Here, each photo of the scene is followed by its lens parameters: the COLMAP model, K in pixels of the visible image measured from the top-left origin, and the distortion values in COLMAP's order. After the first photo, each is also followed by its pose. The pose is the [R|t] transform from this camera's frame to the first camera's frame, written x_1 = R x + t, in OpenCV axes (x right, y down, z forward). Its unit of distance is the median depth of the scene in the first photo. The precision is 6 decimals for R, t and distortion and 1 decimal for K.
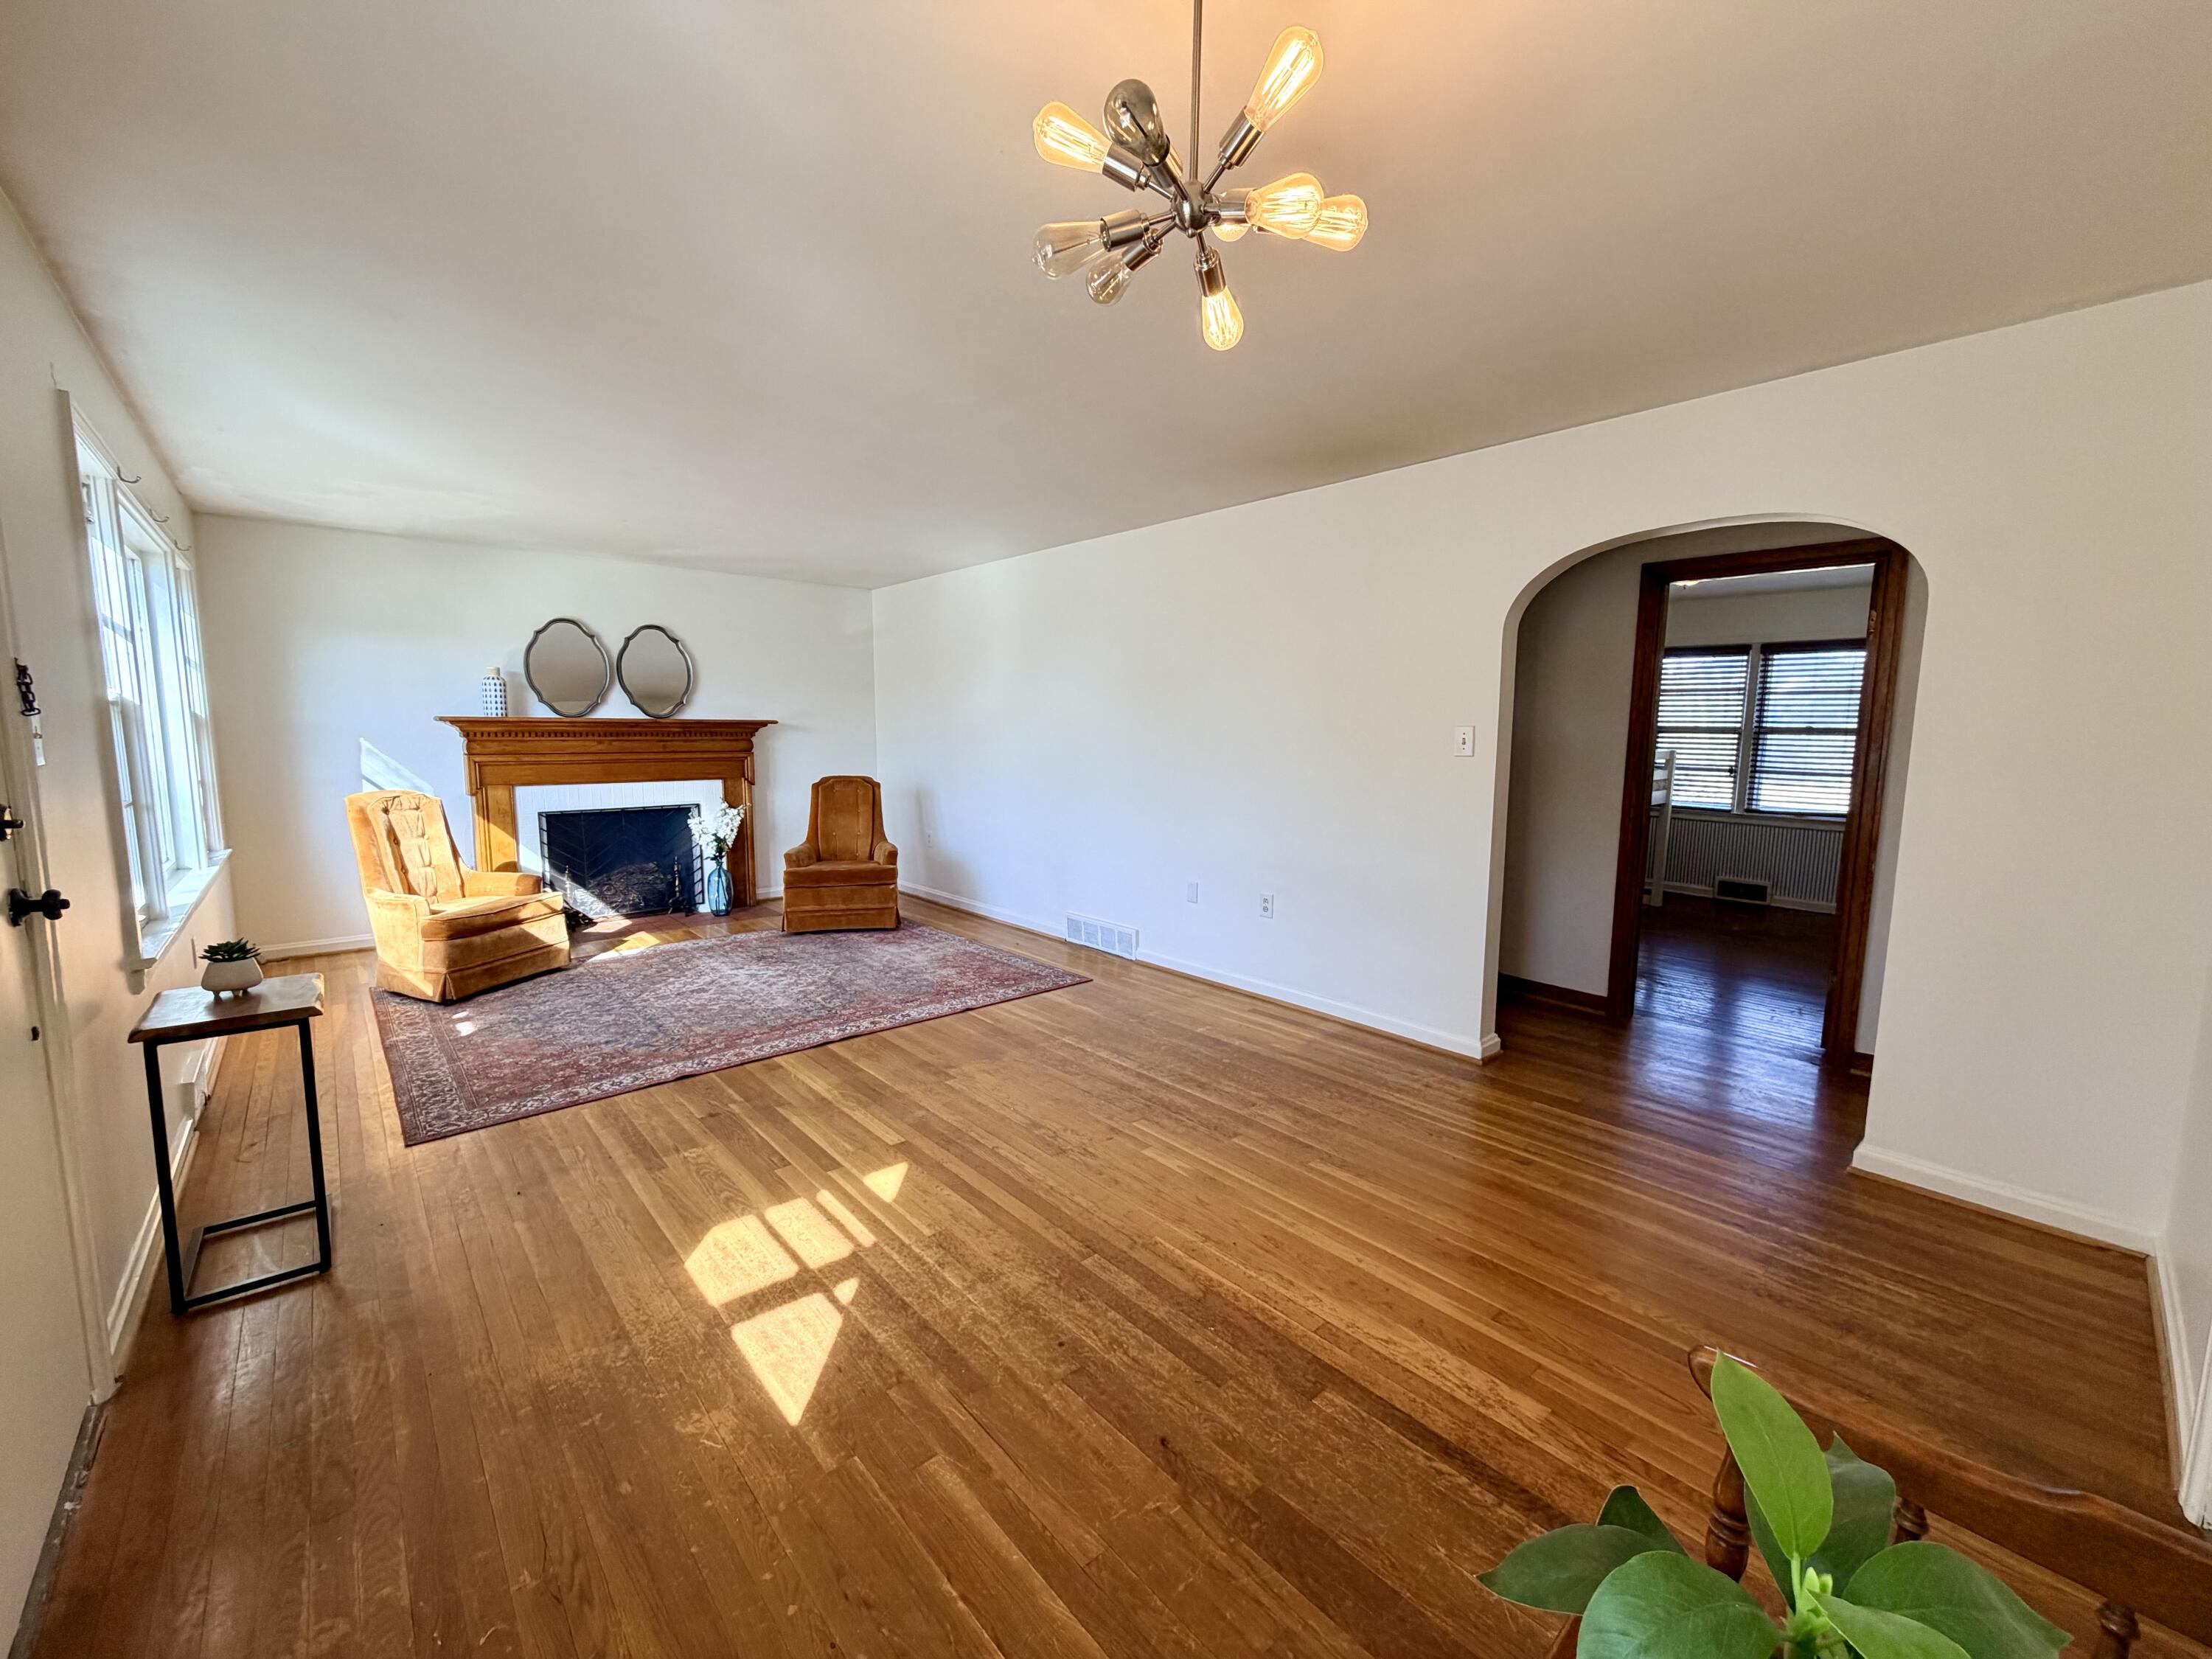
lens RADIAL K [[880.0, 0, 1113.6], [0, 880.0, 831.3], [0, 0, 1]] dist [-0.000040, -0.000216]
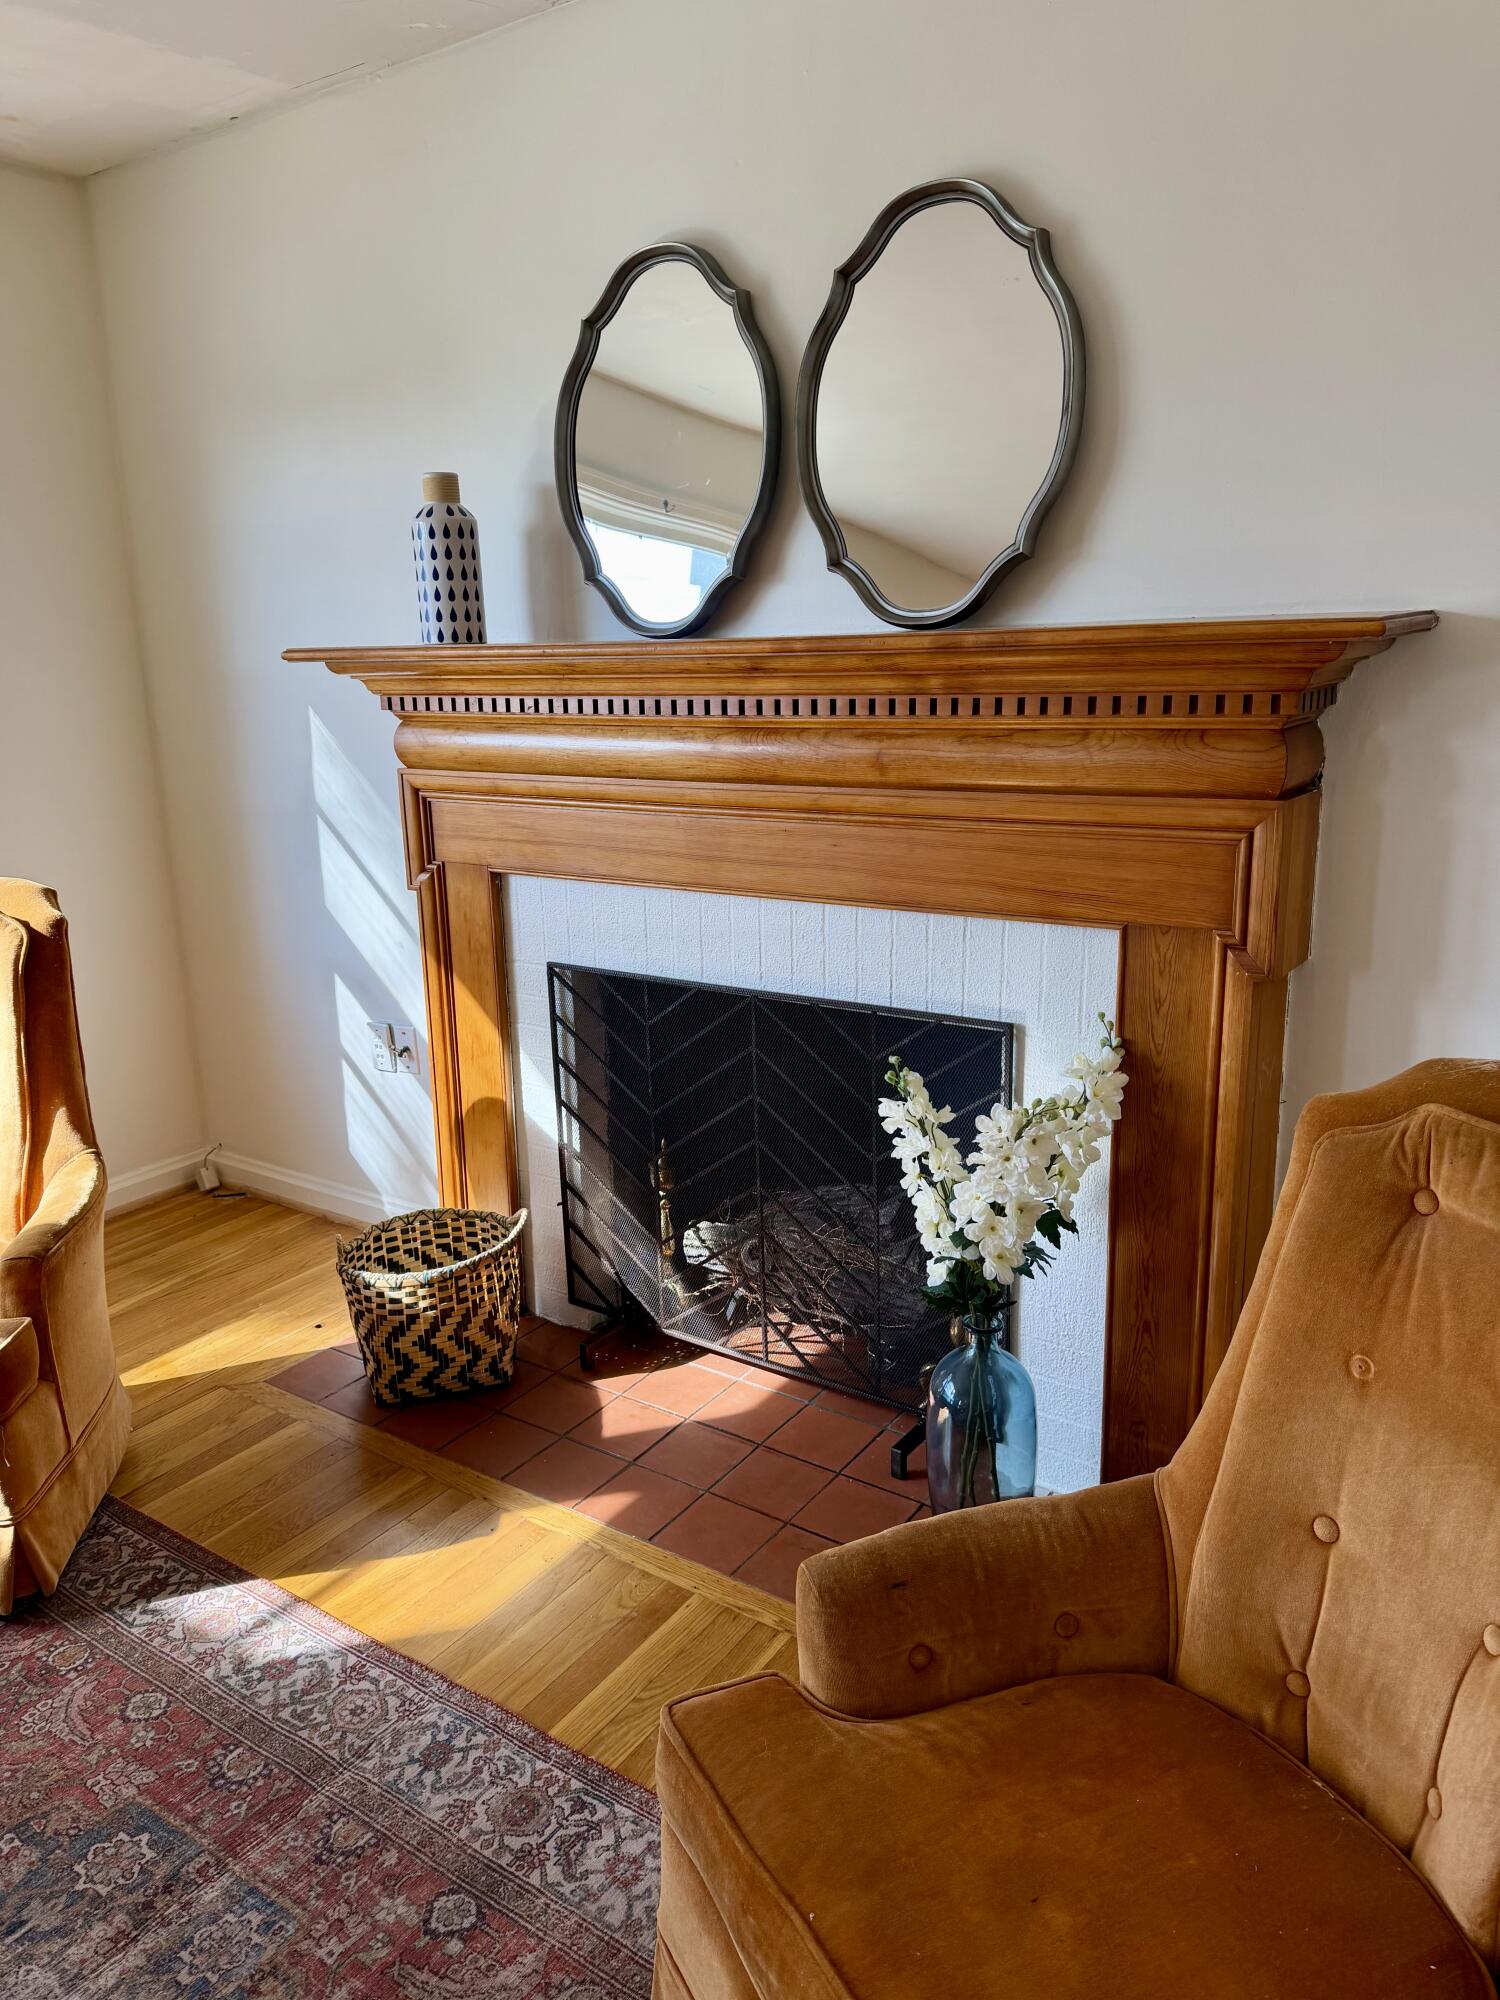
lens RADIAL K [[1401.3, 0, 750.0], [0, 1401.3, 1000.0], [0, 0, 1]] dist [0.072283, -0.092544]
pose [[0.235393, 0.224842, -0.945535, -0.242419], [-0.087108, 0.973838, 0.209887, -0.162630], [0.967989, 0.032958, 0.248820, 1.311621]]
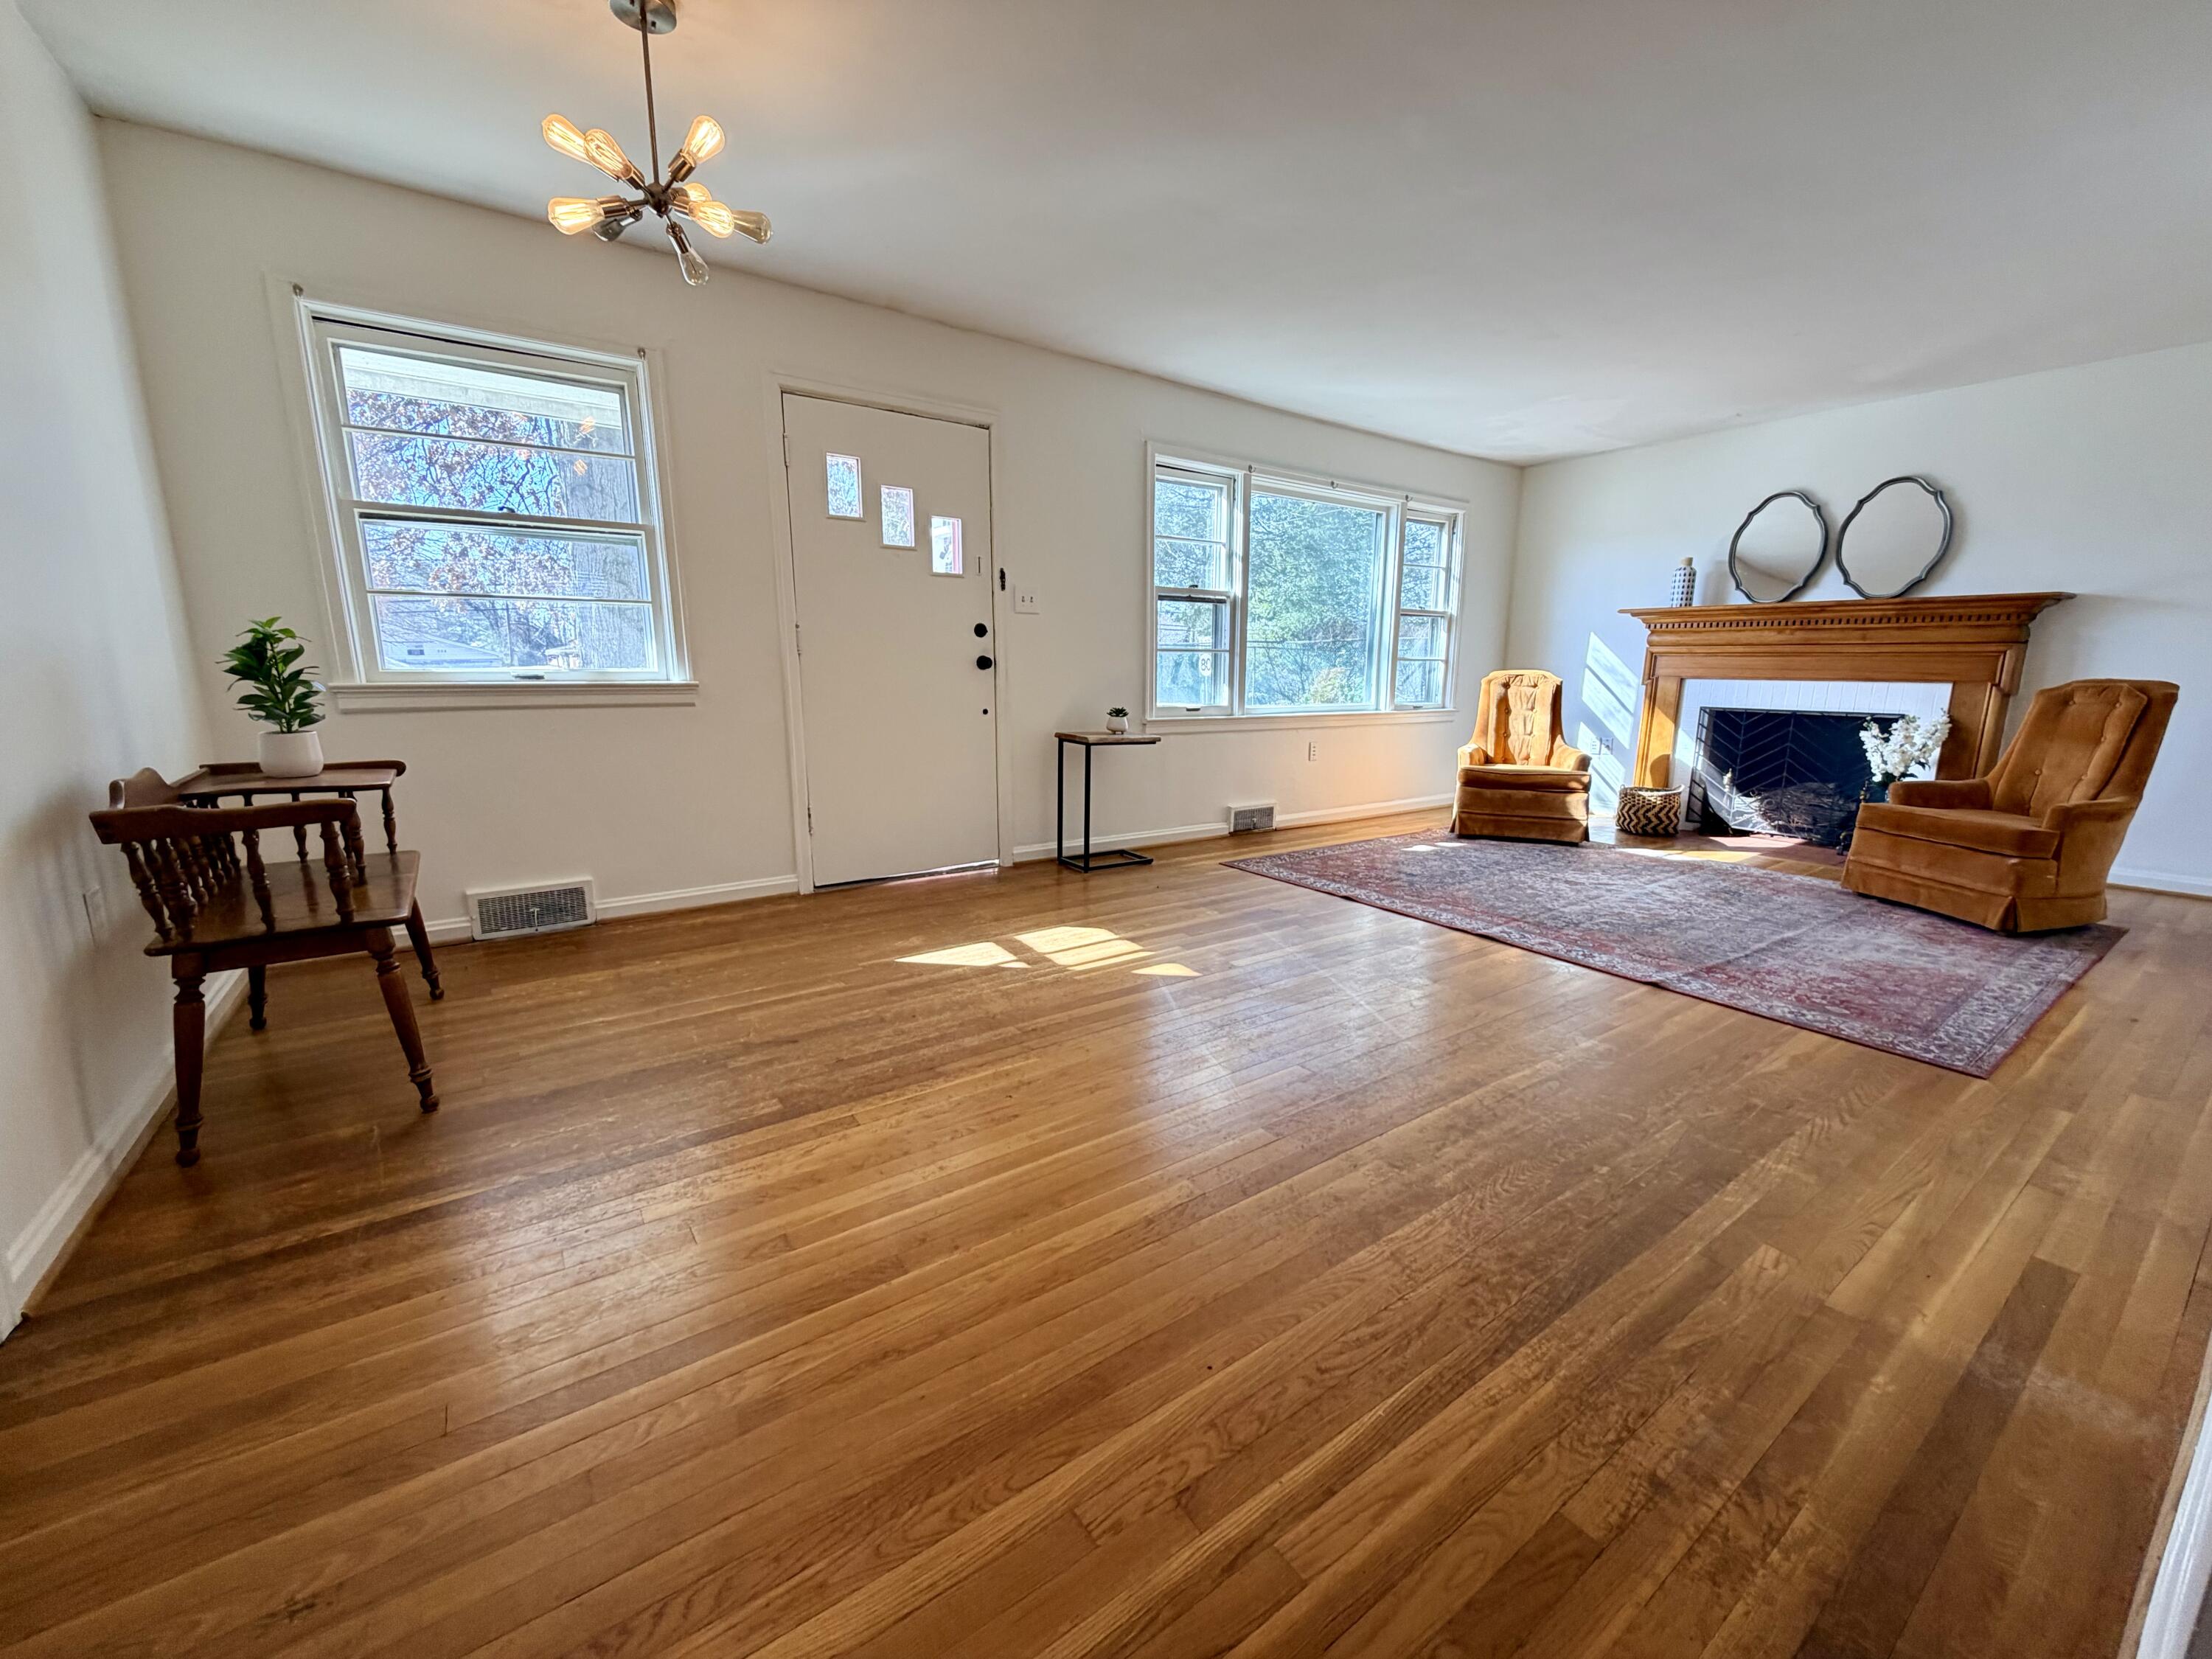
lens RADIAL K [[880.0, 0, 1113.6], [0, 880.0, 831.3], [0, 0, 1]] dist [-0.000040, -0.000216]
pose [[-0.116201, 0.180167, -0.976748, 0.546171], [-0.124713, 0.972980, 0.194308, 0.006058], [0.985365, 0.144392, -0.090592, 0.650080]]
